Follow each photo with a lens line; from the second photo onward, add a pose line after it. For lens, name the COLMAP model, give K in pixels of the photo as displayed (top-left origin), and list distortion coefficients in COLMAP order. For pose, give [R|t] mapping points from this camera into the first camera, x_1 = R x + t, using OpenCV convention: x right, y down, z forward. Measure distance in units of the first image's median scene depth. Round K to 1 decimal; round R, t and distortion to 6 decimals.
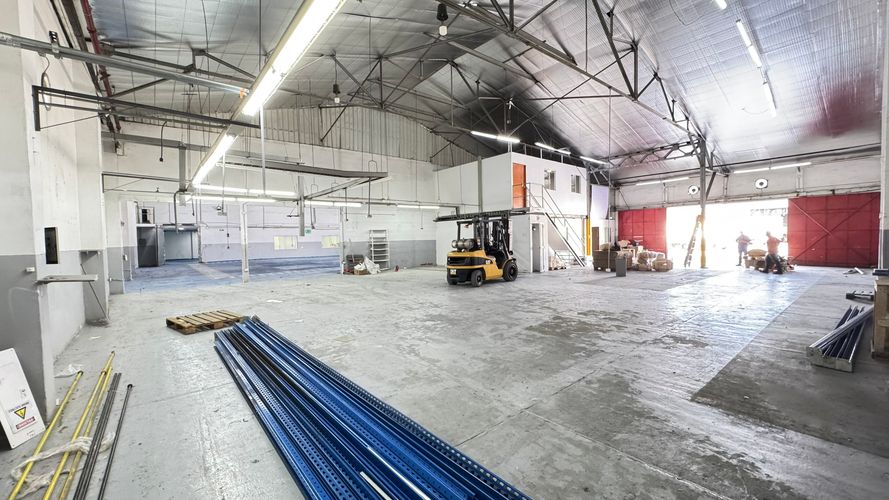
lens RADIAL K [[355.9, 0, 444.5], [0, 355.9, 250.0], [0, 0, 1]] dist [-0.003274, -0.000071]
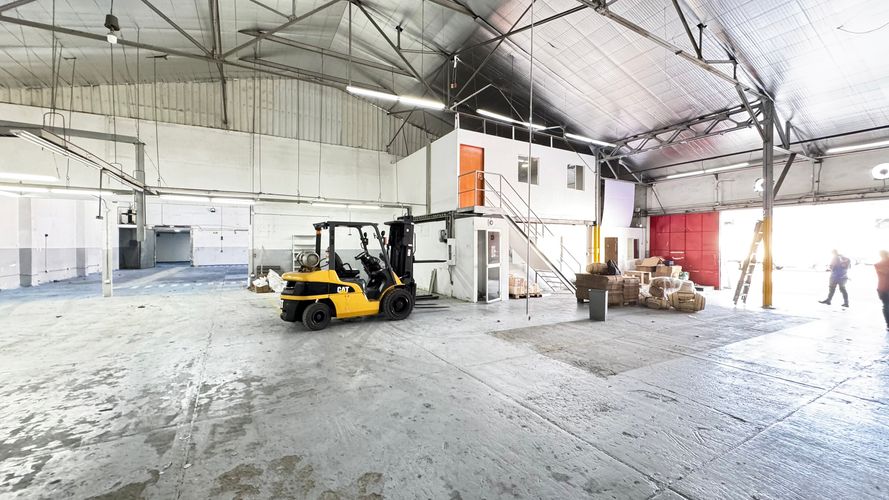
lens RADIAL K [[355.9, 0, 444.5], [0, 355.9, 250.0], [0, 0, 1]] dist [-0.003274, -0.000071]
pose [[0.984089, 0.026754, -0.175648, 0.272138], [-0.030412, 0.999372, -0.018169, -0.019596], [0.175051, 0.023222, 0.984285, 0.284805]]
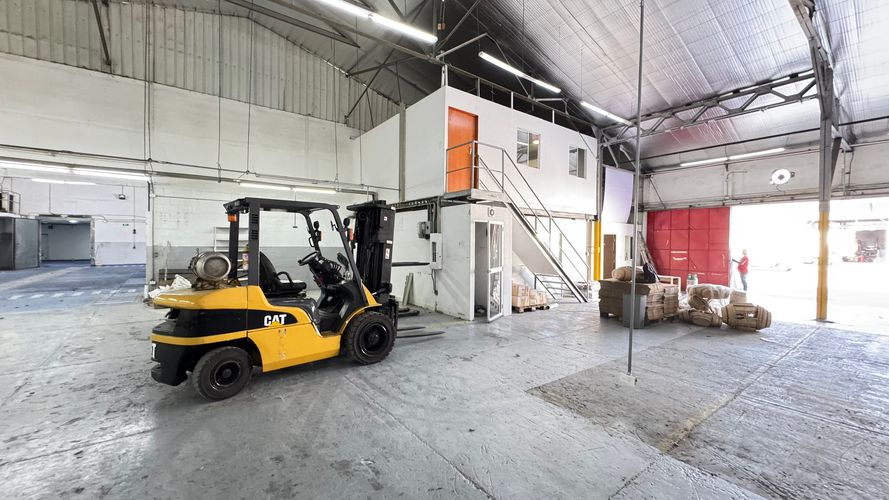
lens RADIAL K [[355.9, 0, 444.5], [0, 355.9, 250.0], [0, 0, 1]] dist [-0.003274, -0.000071]
pose [[0.998215, 0.032658, -0.050011, 0.204848], [-0.033390, 0.999346, -0.013864, -0.023837], [0.049526, 0.015509, 0.998652, 0.446104]]
